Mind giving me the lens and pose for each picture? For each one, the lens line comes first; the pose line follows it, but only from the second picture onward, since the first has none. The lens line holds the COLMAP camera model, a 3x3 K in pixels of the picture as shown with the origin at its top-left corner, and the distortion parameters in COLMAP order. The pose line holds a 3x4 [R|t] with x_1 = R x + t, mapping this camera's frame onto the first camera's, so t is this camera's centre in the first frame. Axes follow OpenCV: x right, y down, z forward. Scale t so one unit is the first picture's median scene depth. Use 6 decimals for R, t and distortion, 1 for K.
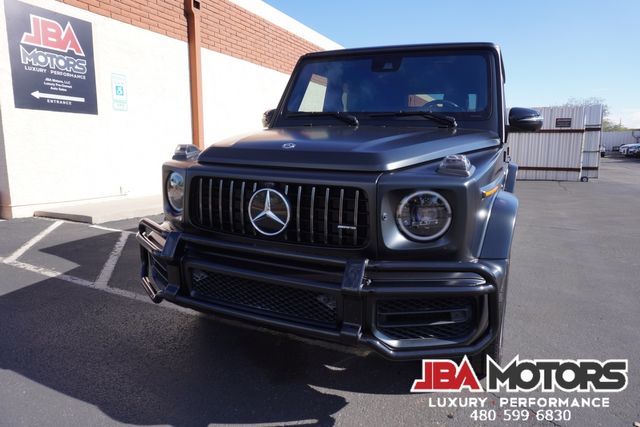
lens RADIAL K [[424.7, 0, 321.6], [0, 424.7, 210.7], [0, 0, 1]] dist [-0.045494, 0.024768]
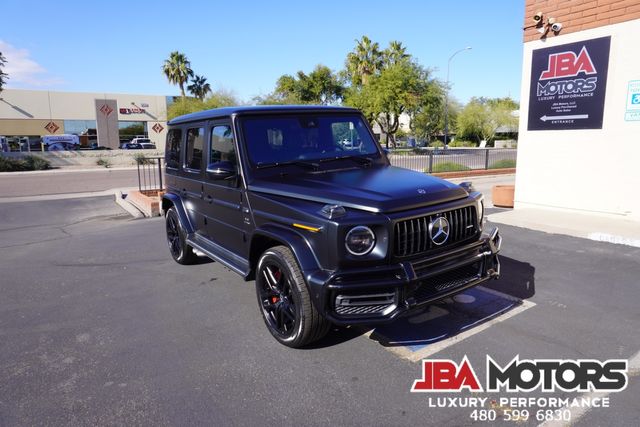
lens RADIAL K [[422.4, 0, 323.5], [0, 422.4, 210.7], [0, 0, 1]] dist [-0.010588, -0.000121]
pose [[-0.524583, 0.150506, -0.837950, 0.766722], [-0.104175, 0.965506, 0.238634, -0.237736], [0.844962, 0.212476, -0.490809, 1.097622]]
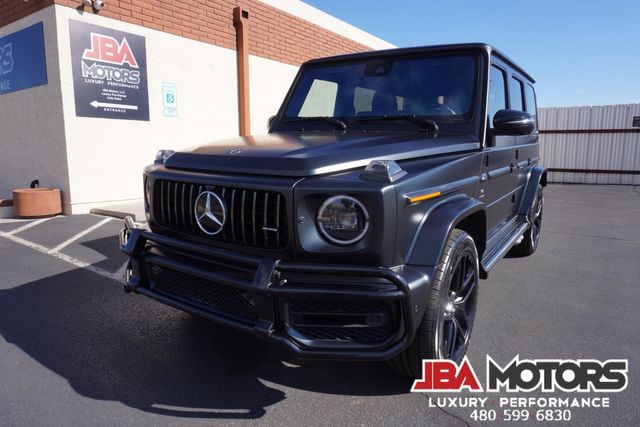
lens RADIAL K [[424.7, 0, 321.6], [0, 424.7, 210.7], [0, 0, 1]] dist [-0.045494, 0.024768]
pose [[0.986572, 0.018833, -0.162238, 0.100089], [-0.019505, 0.999807, -0.002550, -0.001906], [0.162159, 0.005680, 0.986748, -0.005734]]
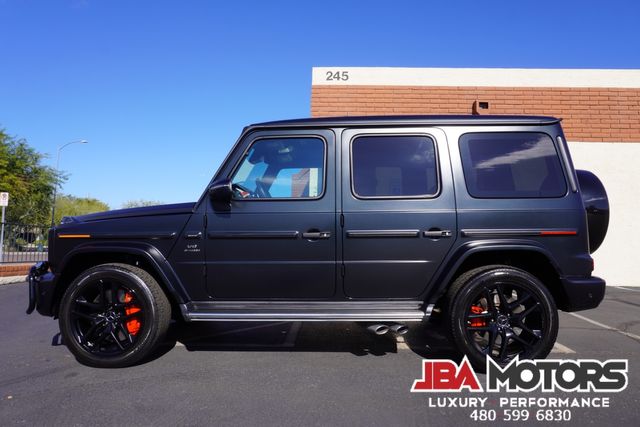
lens RADIAL K [[424.7, 0, 321.6], [0, 424.7, 210.7], [0, 0, 1]] dist [-0.045494, 0.024768]
pose [[0.374616, -0.068555, -0.924642, 0.747842], [-0.151889, 0.979253, -0.134142, -0.023125], [0.914654, 0.190694, 0.356431, 0.401512]]
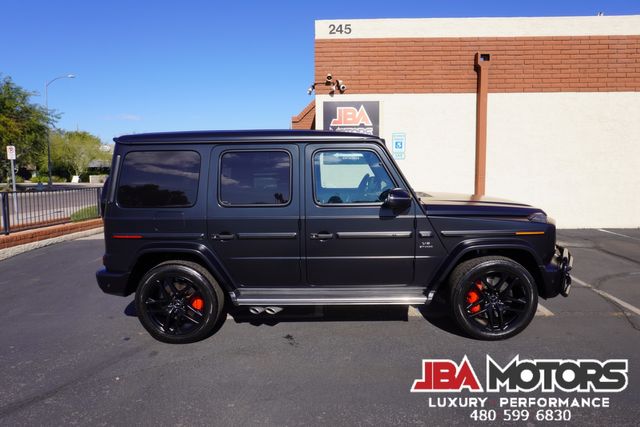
lens RADIAL K [[424.7, 0, 321.6], [0, 424.7, 210.7], [0, 0, 1]] dist [-0.045494, 0.024768]
pose [[0.386488, 0.087122, -0.918170, 0.819556], [-0.123759, 0.991424, 0.041978, -0.122052], [0.913953, 0.097408, 0.393955, 0.305838]]
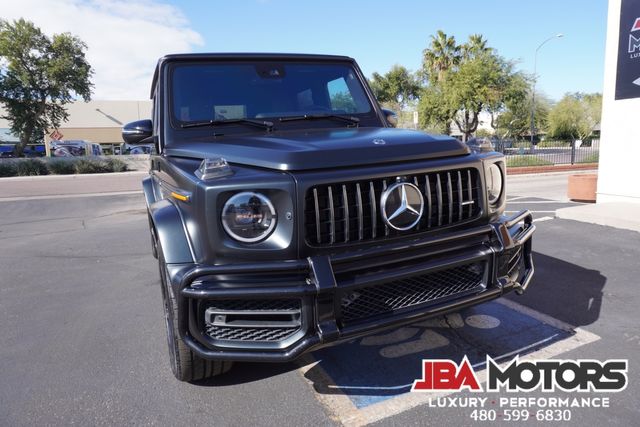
lens RADIAL K [[424.7, 0, 321.6], [0, 424.7, 210.7], [0, 0, 1]] dist [-0.045494, 0.024768]
pose [[-0.676621, 0.134099, -0.724018, 0.521438], [-0.068313, 0.967604, 0.243056, -0.171625], [0.733156, 0.213917, -0.645540, 1.122356]]
